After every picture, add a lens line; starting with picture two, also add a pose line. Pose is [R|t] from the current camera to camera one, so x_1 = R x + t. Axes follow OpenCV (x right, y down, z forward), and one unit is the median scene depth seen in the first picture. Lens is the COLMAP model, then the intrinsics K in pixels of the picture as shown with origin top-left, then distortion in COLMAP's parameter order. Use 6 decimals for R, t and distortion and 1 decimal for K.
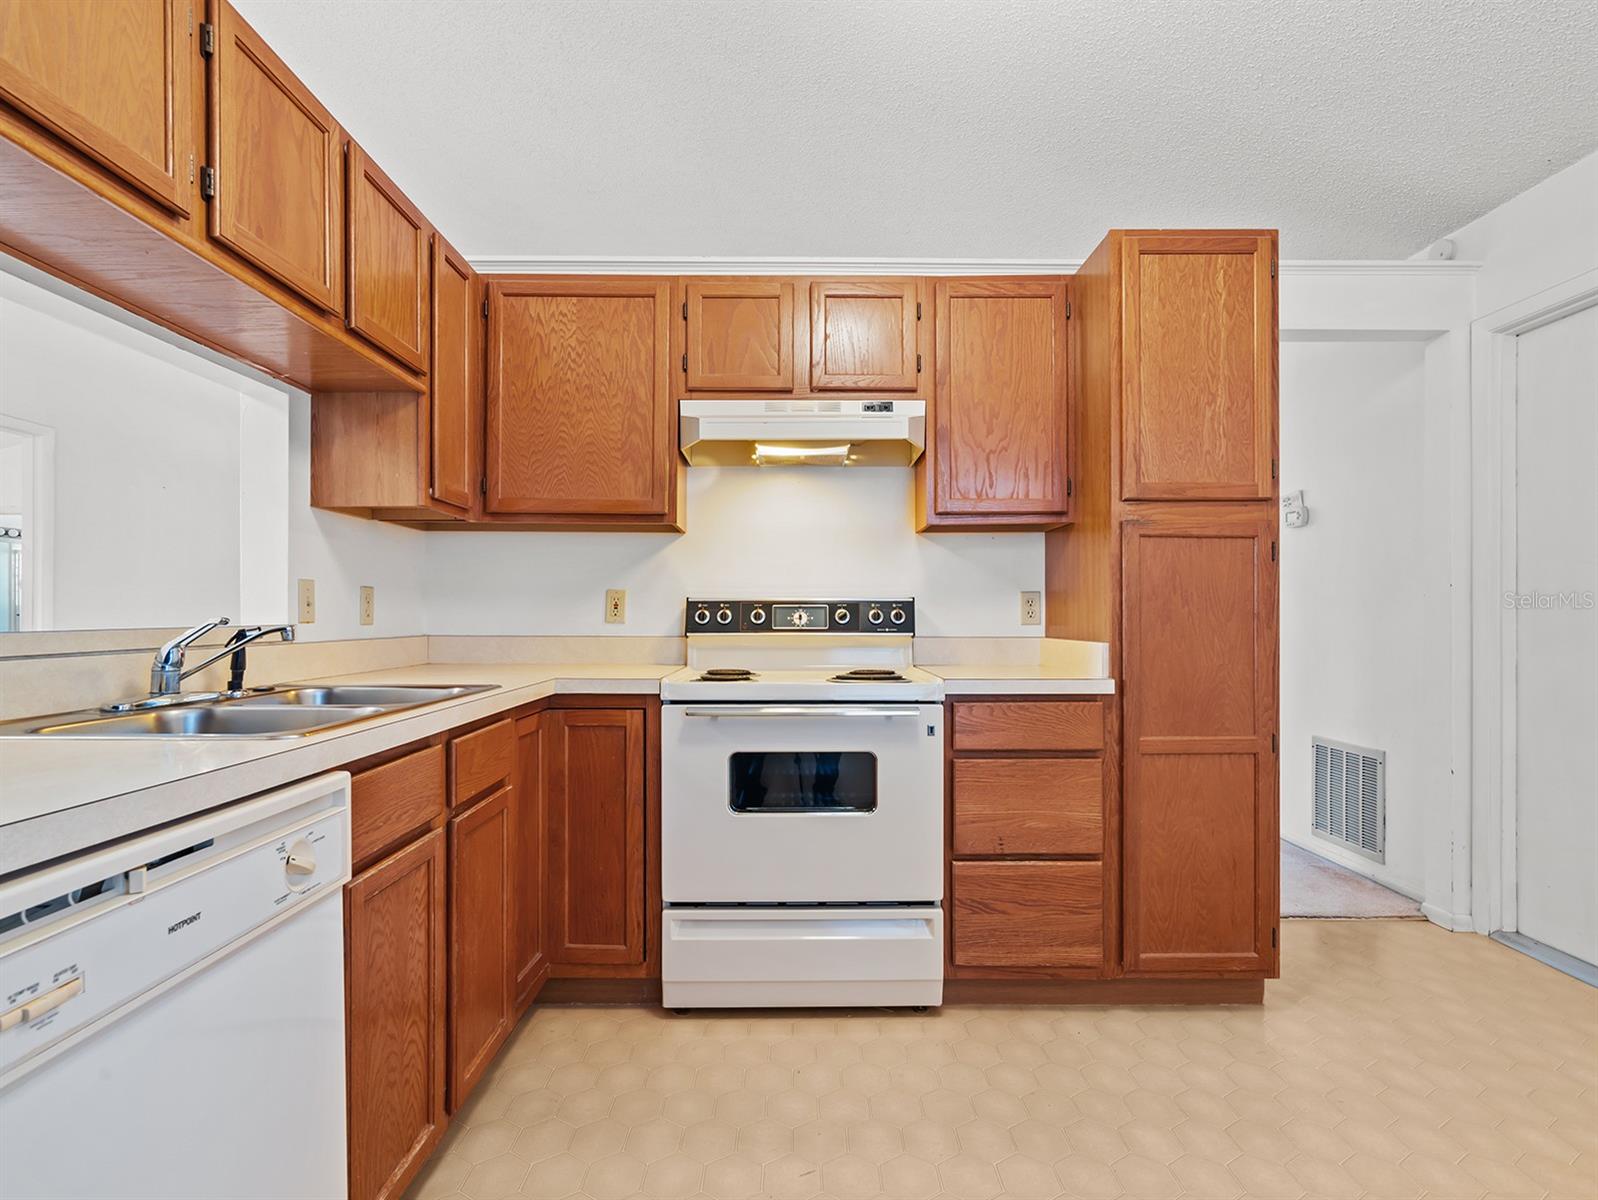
lens RADIAL K [[827.6, 0, 782.9], [0, 827.6, 622.1], [0, 0, 1]] dist [-0.000679, 0.000655]
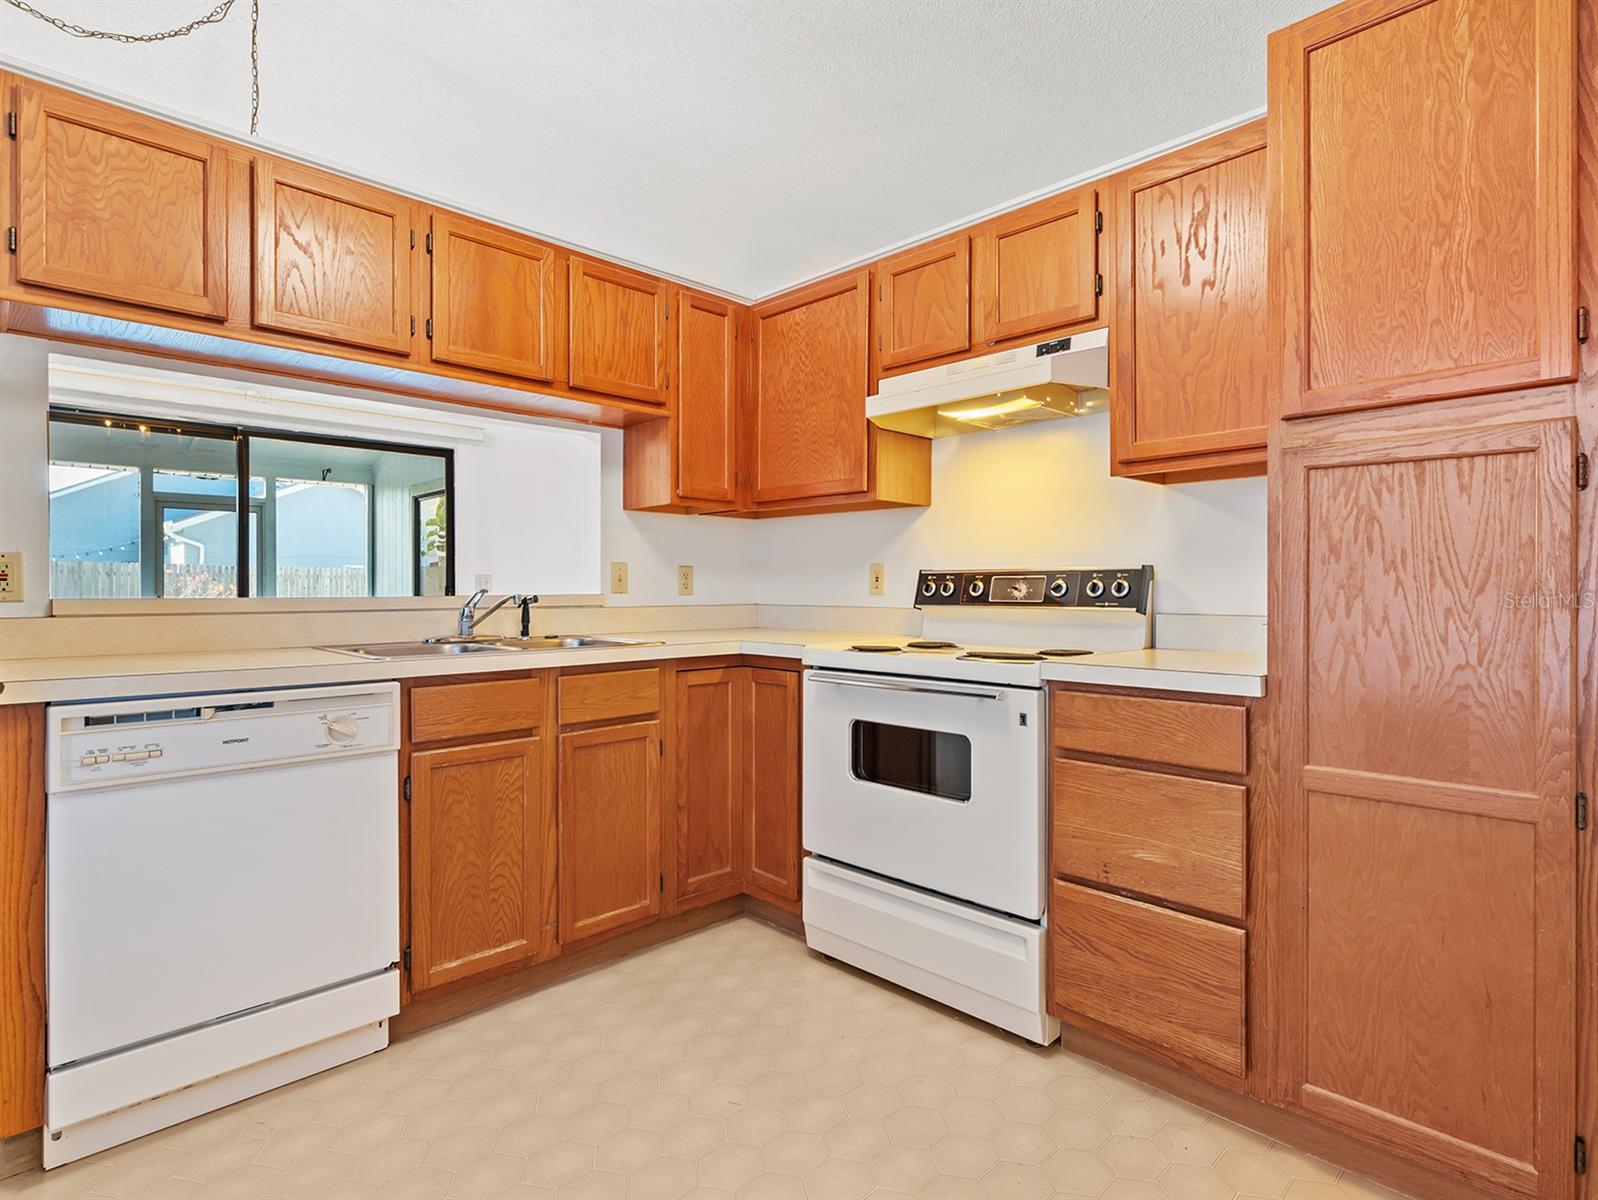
lens RADIAL K [[829.5, 0, 777.7], [0, 829.5, 599.5], [0, 0, 1]] dist [0.000025, 0.001668]
pose [[0.692816, 0.008508, -0.721065, 0.618789], [-0.005409, 0.999964, 0.006602, 0.001021], [0.721094, -0.000674, 0.692836, 0.213543]]
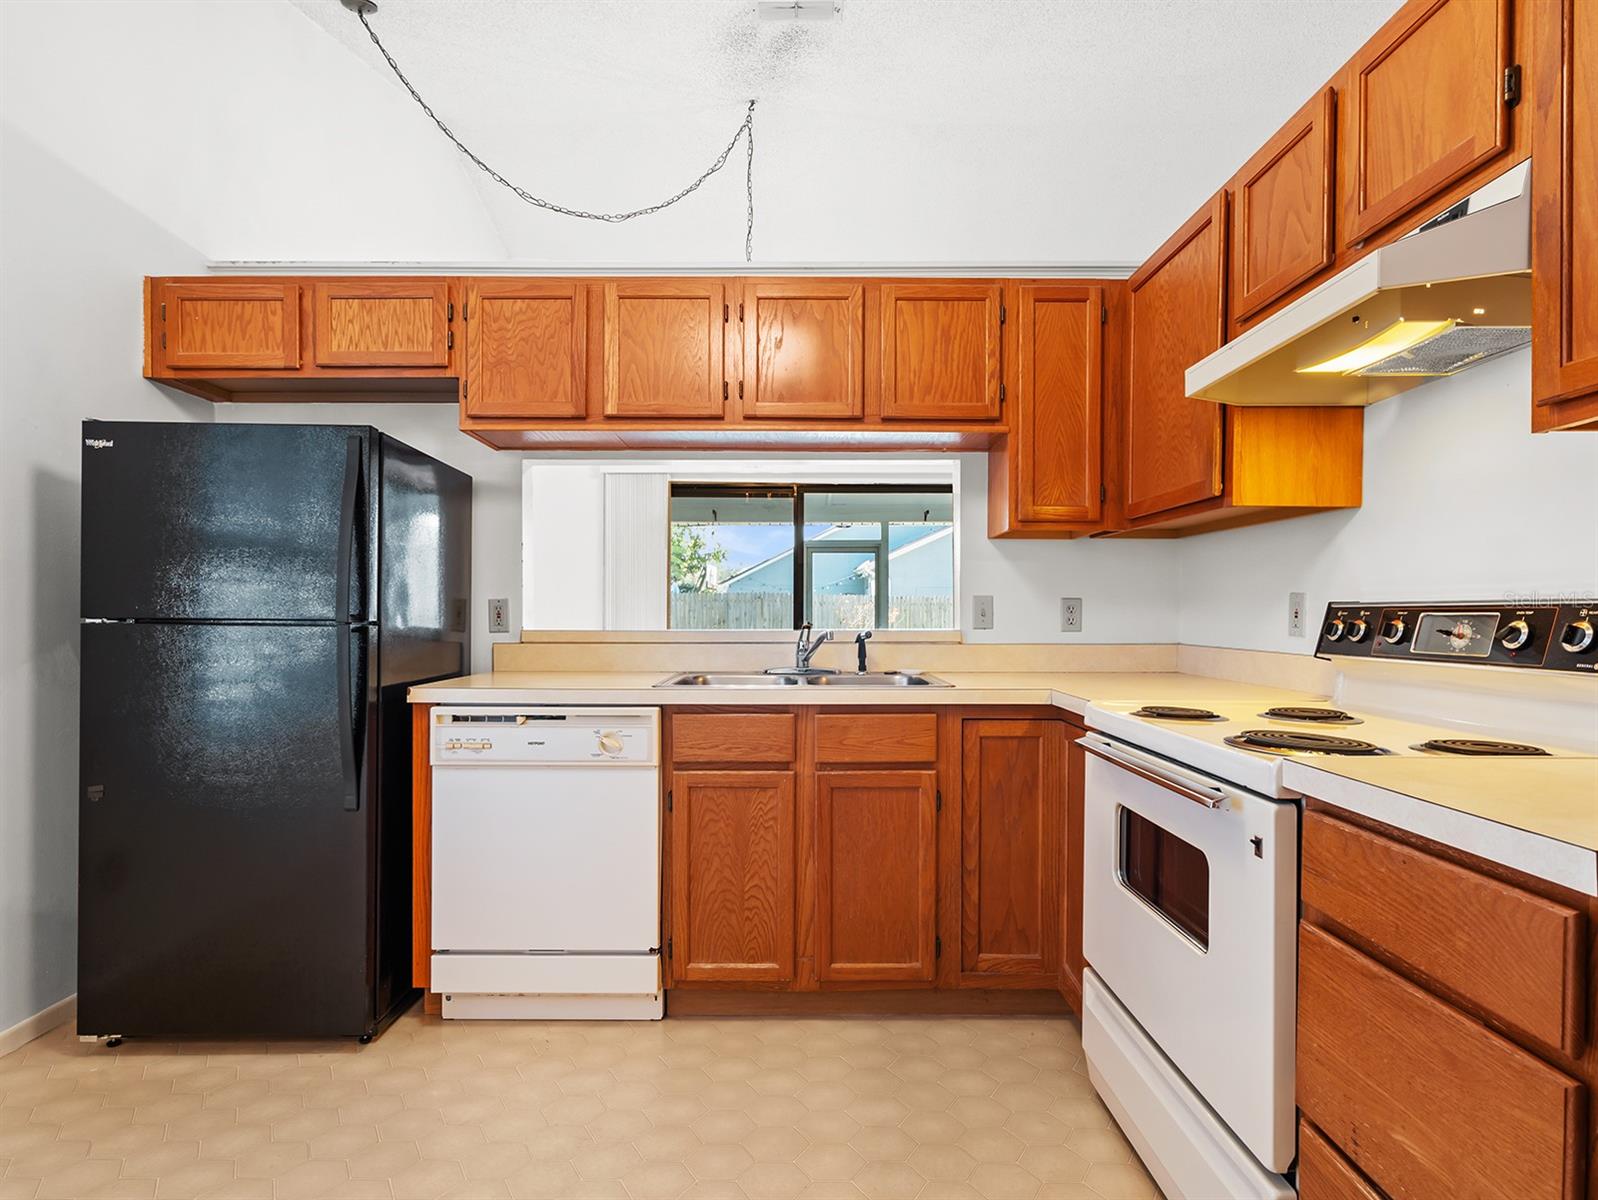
lens RADIAL K [[818.7, 0, 797.1], [0, 818.7, 631.4], [0, 0, 1]] dist [-0.001760, 0.001563]
pose [[0.006754, 0.021322, -0.999750, 0.704420], [-0.009677, 0.999727, 0.021256, -0.019165], [0.999930, 0.009531, 0.006958, 0.687609]]
